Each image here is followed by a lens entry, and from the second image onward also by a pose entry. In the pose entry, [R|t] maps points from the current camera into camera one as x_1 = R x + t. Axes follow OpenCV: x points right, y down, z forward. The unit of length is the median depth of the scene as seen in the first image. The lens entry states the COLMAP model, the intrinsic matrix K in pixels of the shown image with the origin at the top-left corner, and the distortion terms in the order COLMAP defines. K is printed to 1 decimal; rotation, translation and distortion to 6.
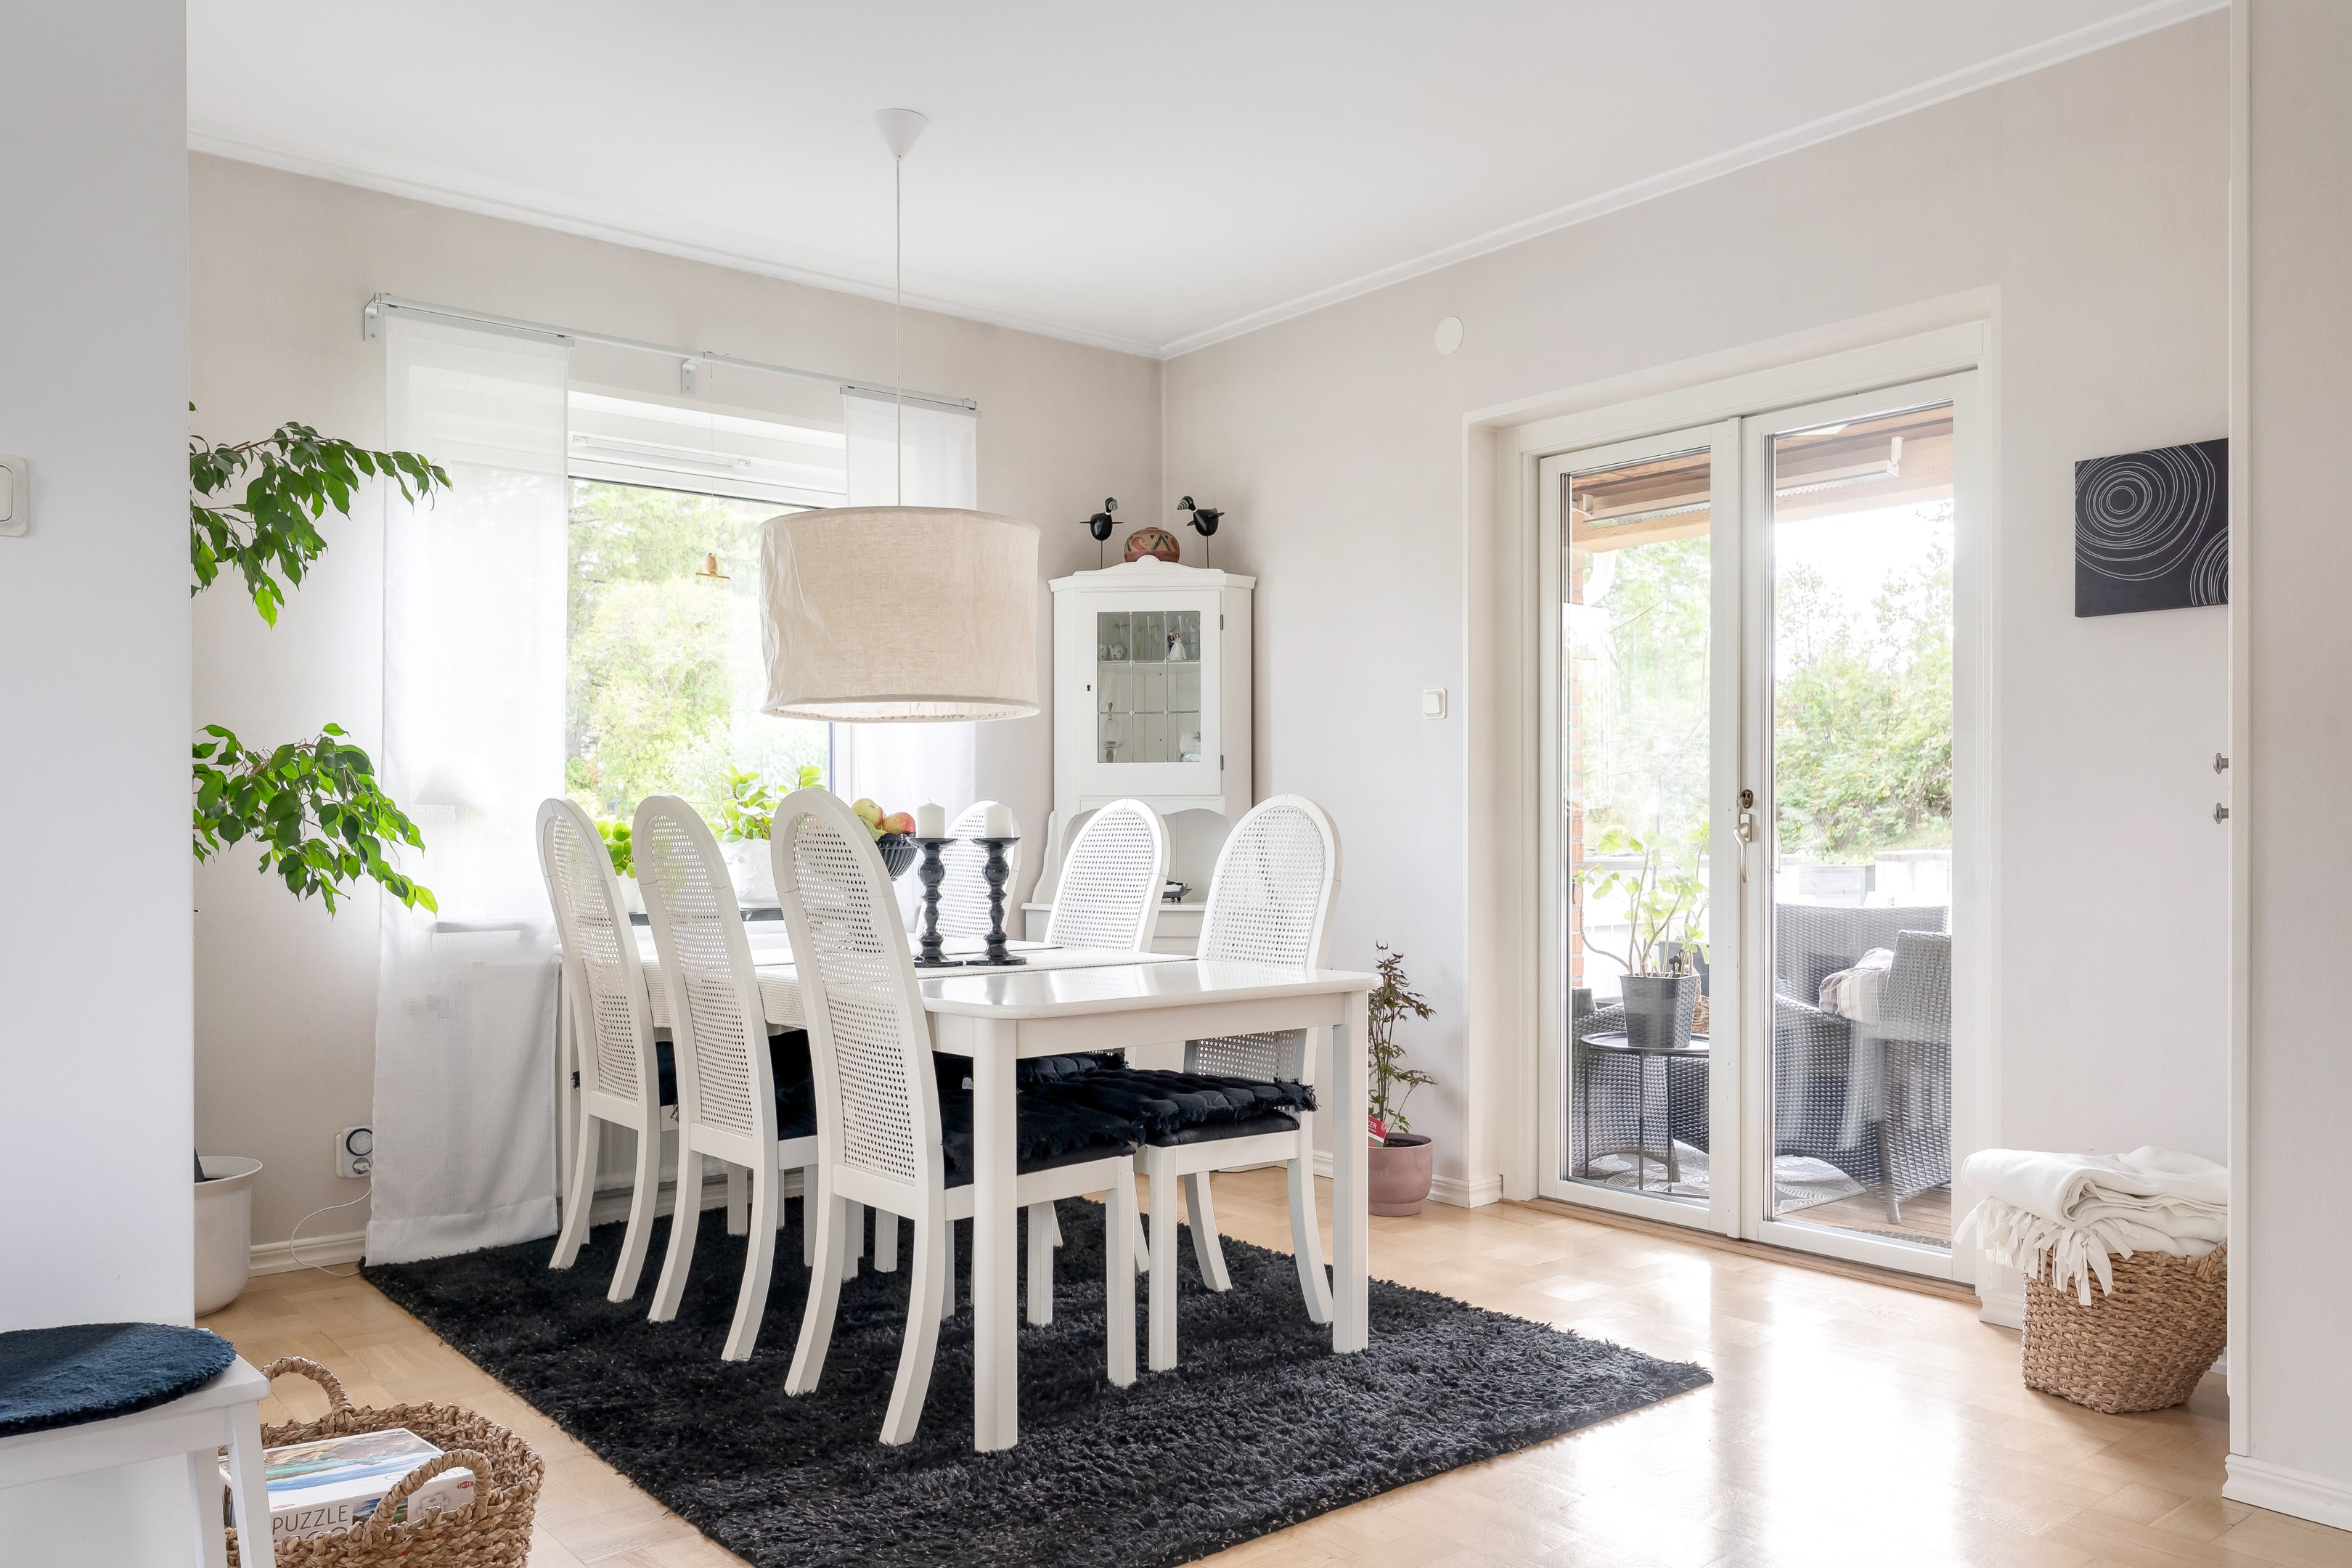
lens RADIAL K [[1706.4, 0, 1175.9], [0, 1706.4, 837.1], [0, 0, 1]] dist [-0.009265, -0.003093]
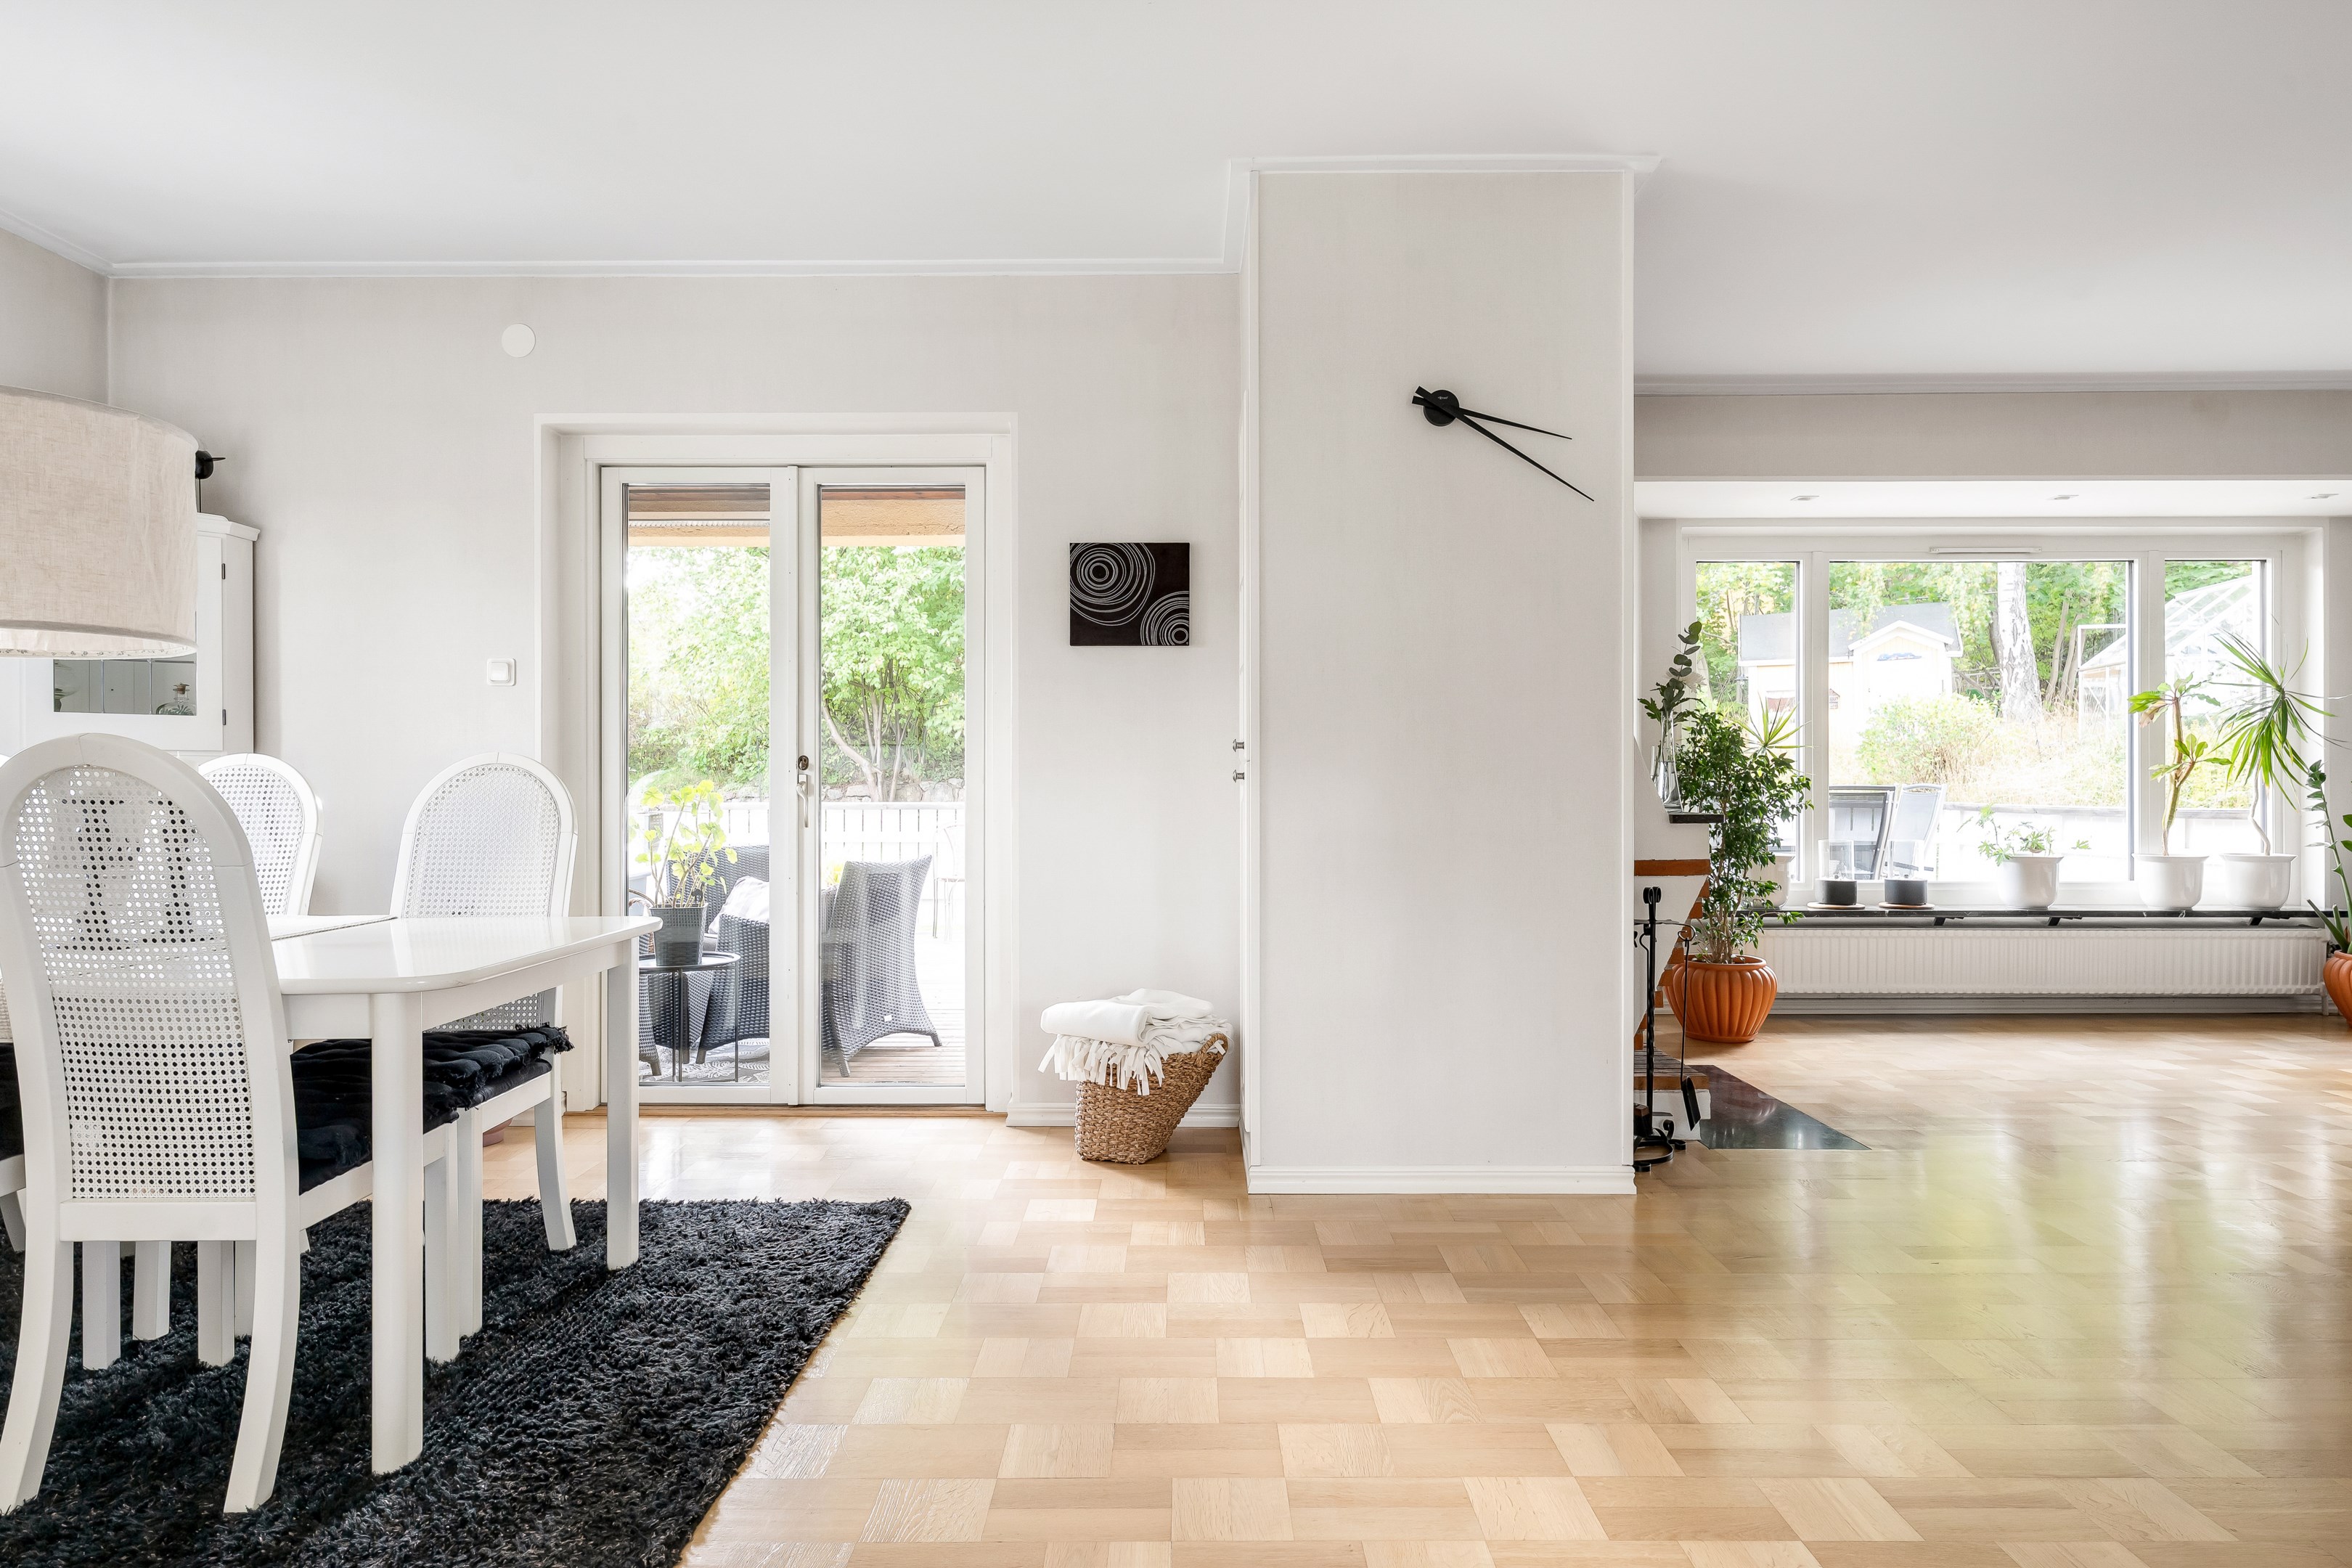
lens RADIAL K [[1304.8, 0, 1176.0], [0, 1304.8, 784.0], [0, 0, 1]] dist [-0.000729, 0.000778]
pose [[0.645030, 0.001738, 0.764155, -0.298260], [0.004098, 0.999975, -0.005733, 0.000508], [-0.764146, 0.006829, 0.645007, 0.183376]]
